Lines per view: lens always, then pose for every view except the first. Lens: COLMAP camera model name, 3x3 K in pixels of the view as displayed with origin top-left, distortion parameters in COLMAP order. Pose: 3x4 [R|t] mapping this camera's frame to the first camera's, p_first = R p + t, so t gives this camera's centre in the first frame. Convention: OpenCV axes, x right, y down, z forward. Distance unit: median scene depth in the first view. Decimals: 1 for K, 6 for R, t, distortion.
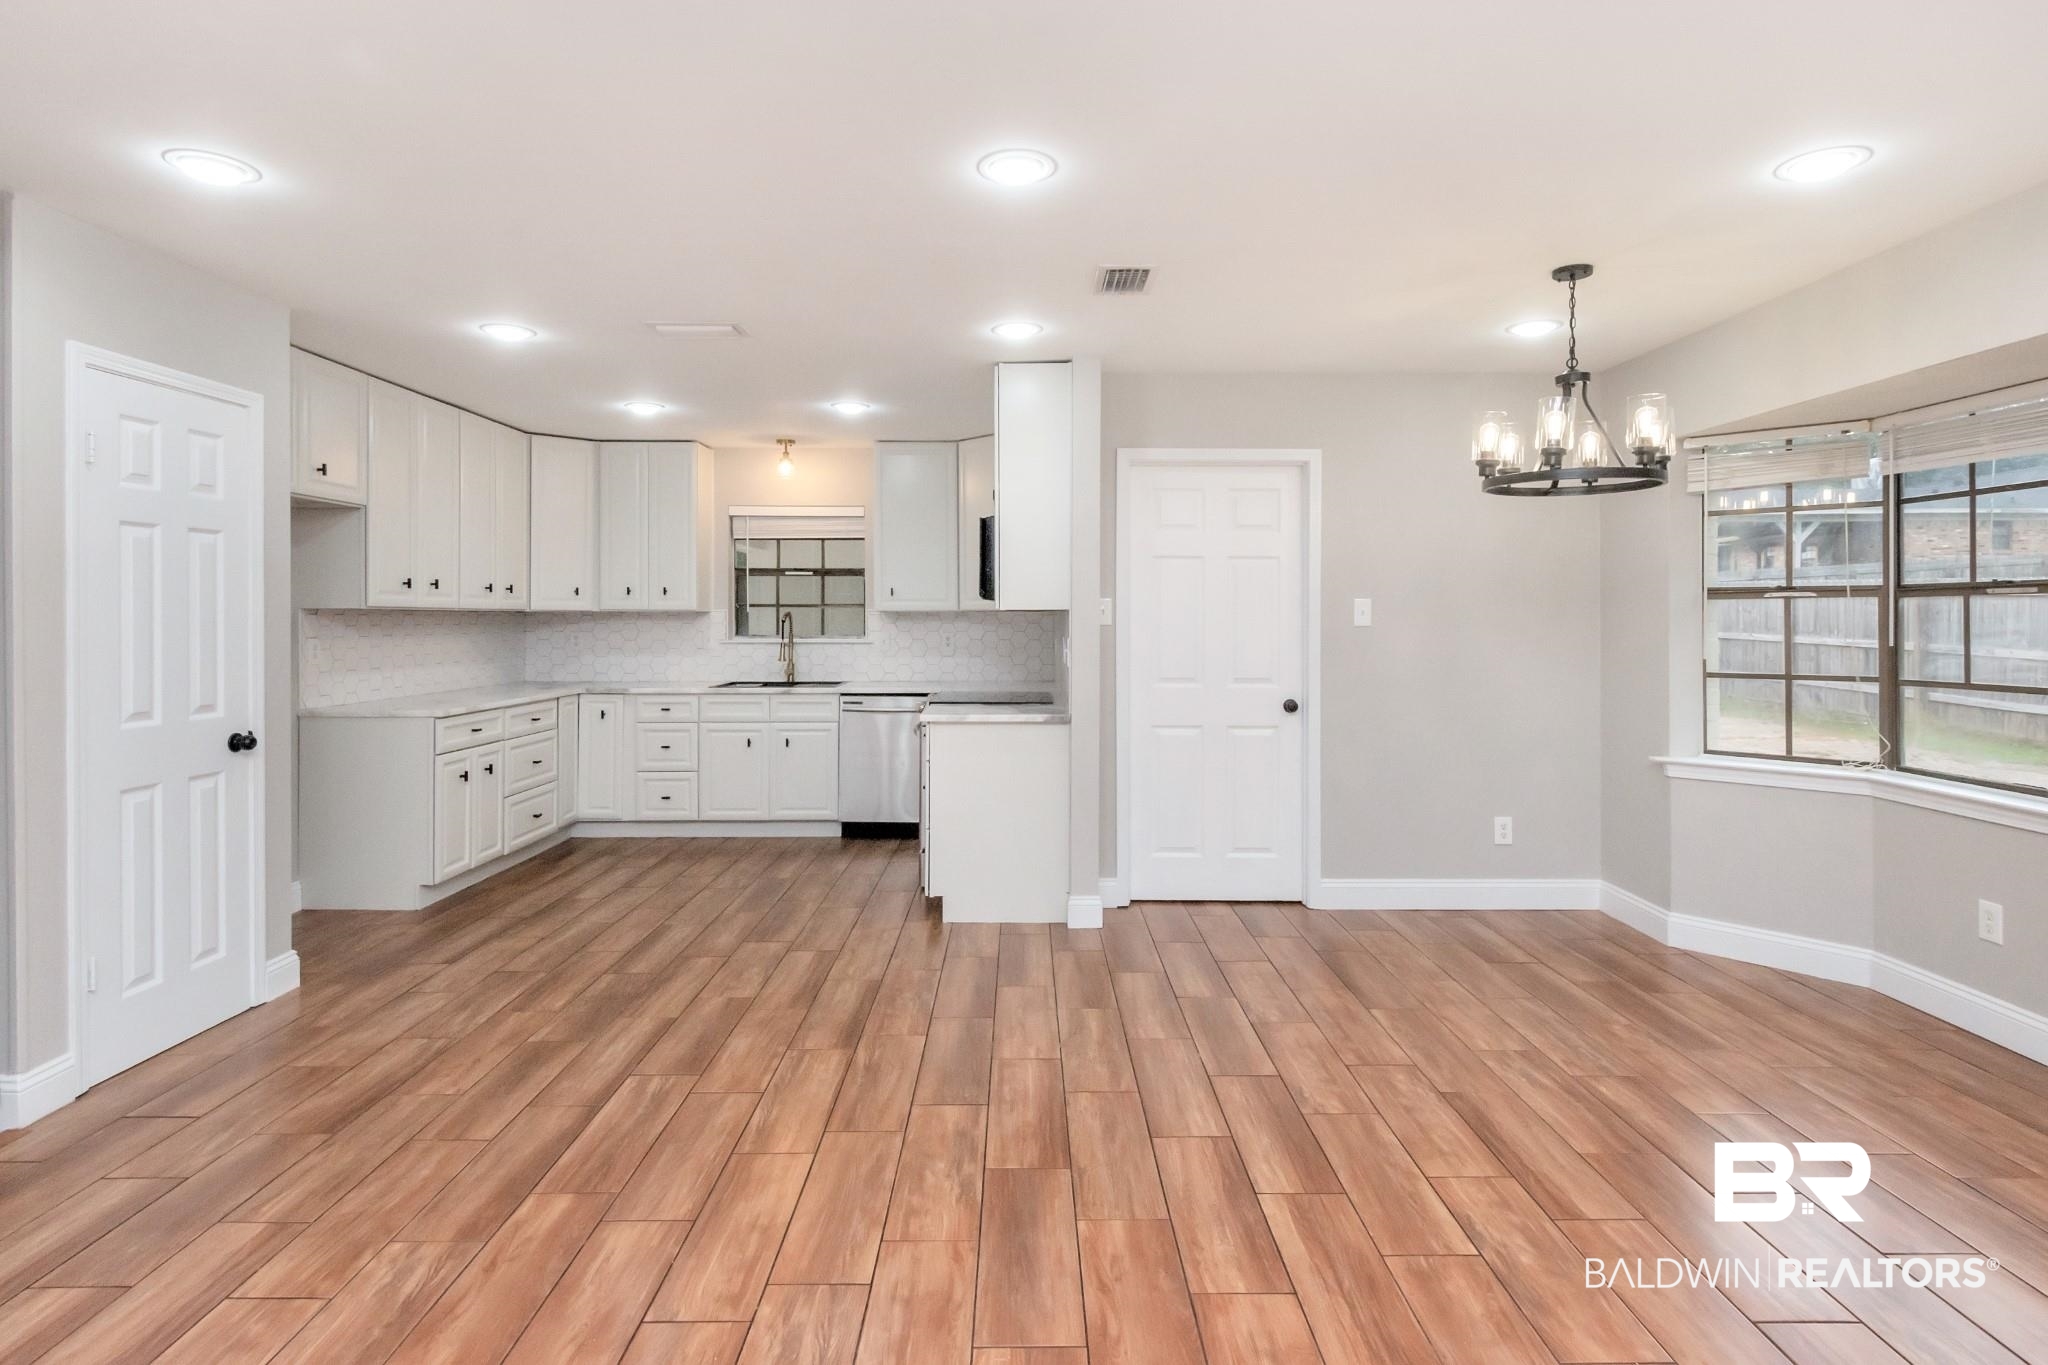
lens RADIAL K [[1051.3, 0, 1018.1], [0, 1051.3, 621.3], [0, 0, 1]] dist [0.000539, -0.001881]
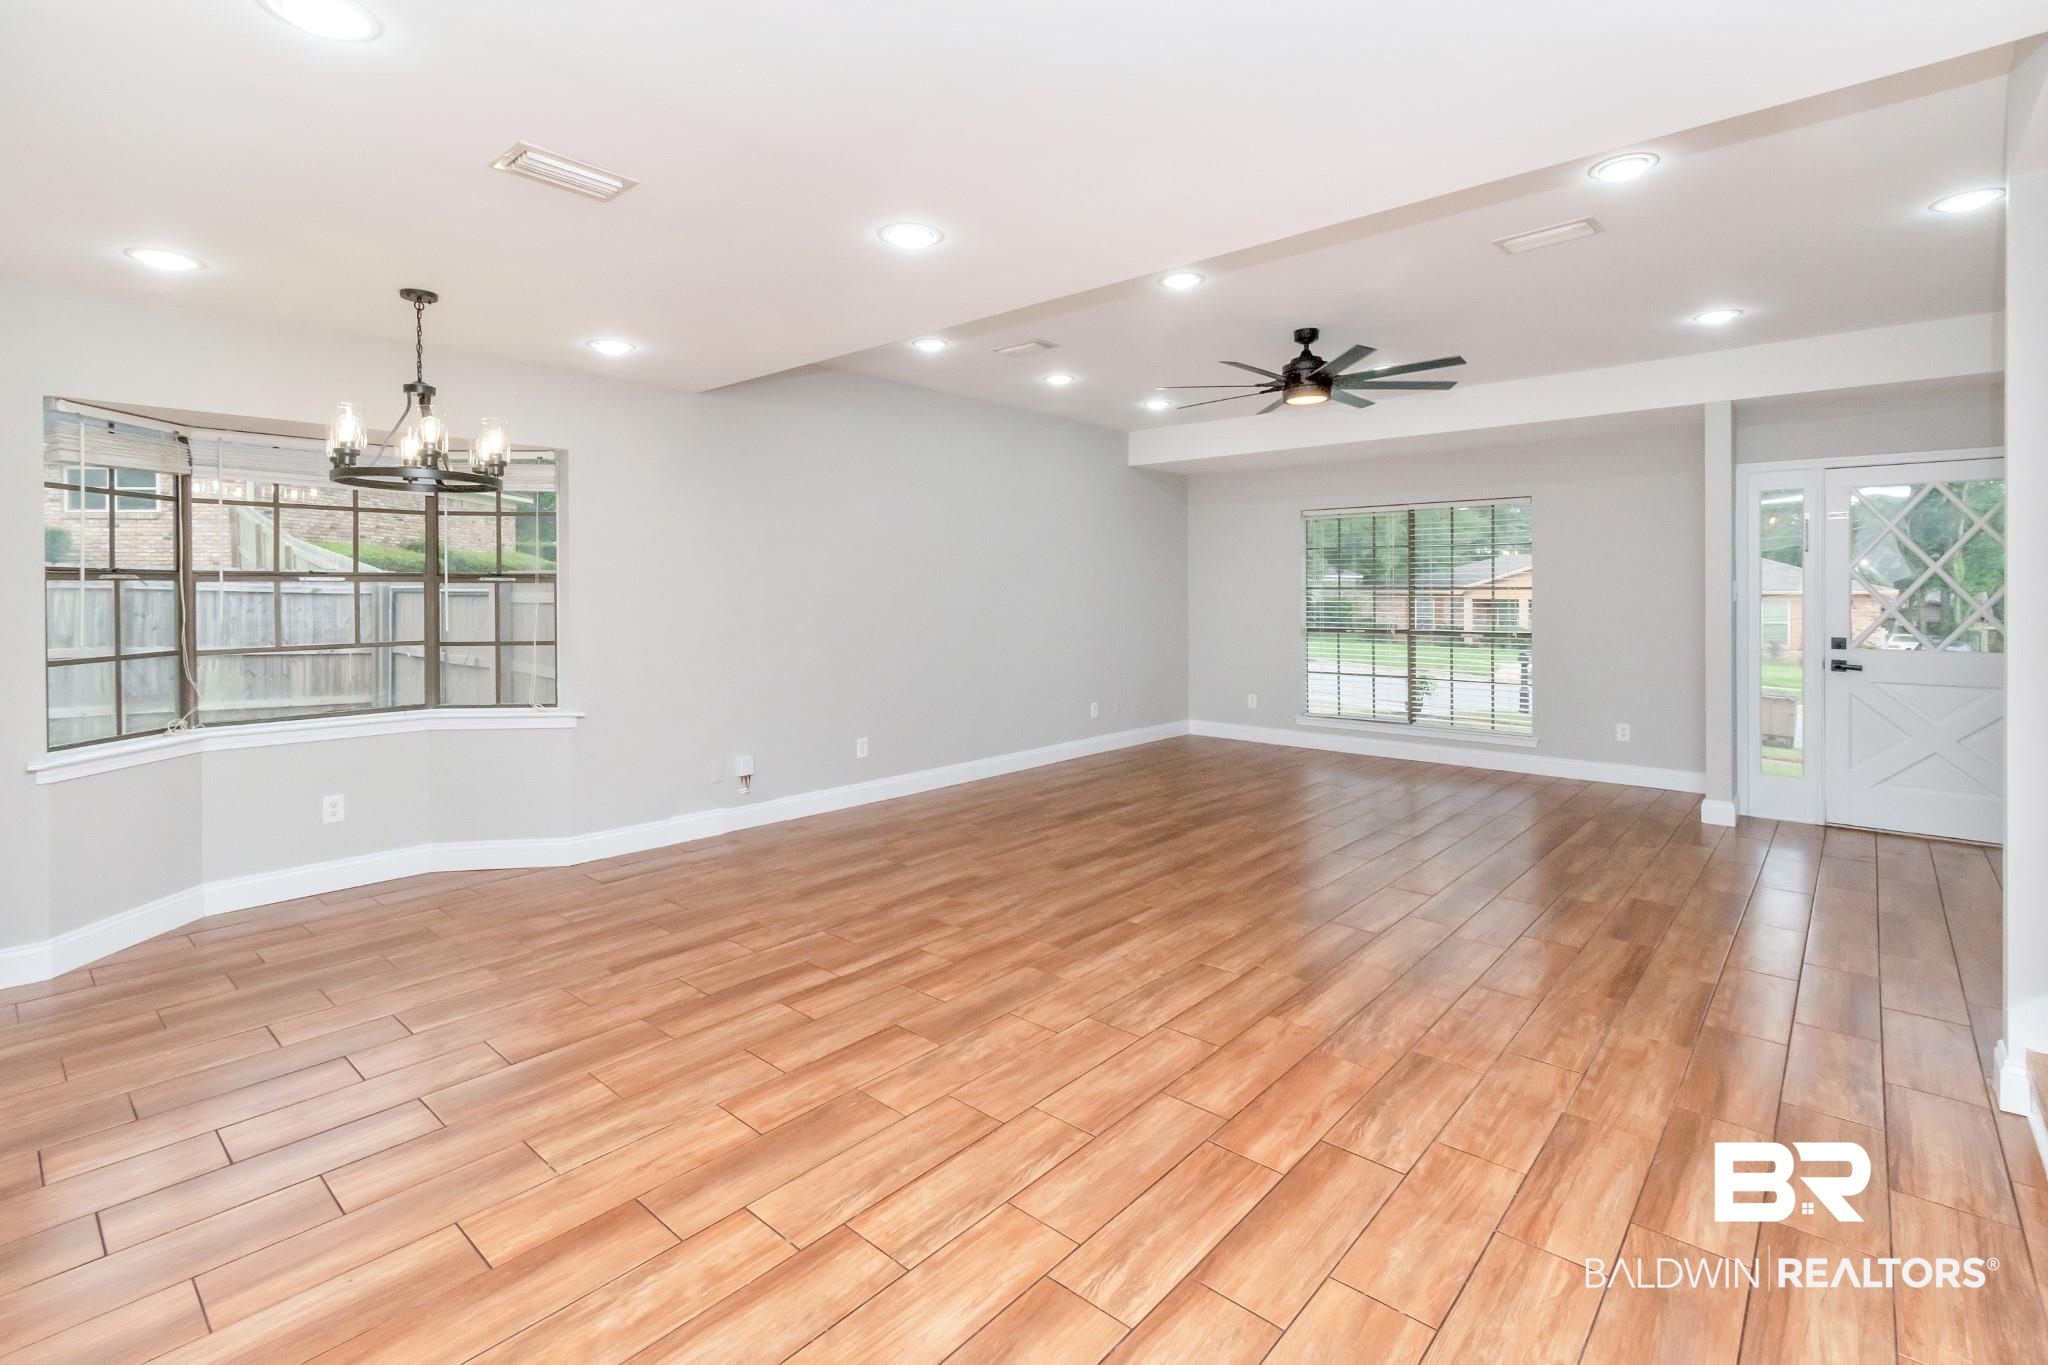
lens RADIAL K [[941.9, 0, 1015.6], [0, 941.9, 597.5], [0, 0, 1]] dist [0.007705, -0.002334]
pose [[-0.745865, -0.006681, 0.666063, -0.549082], [0.002979, 0.999906, 0.013365, -0.015846], [-0.666090, 0.011952, -0.745775, 1.159599]]
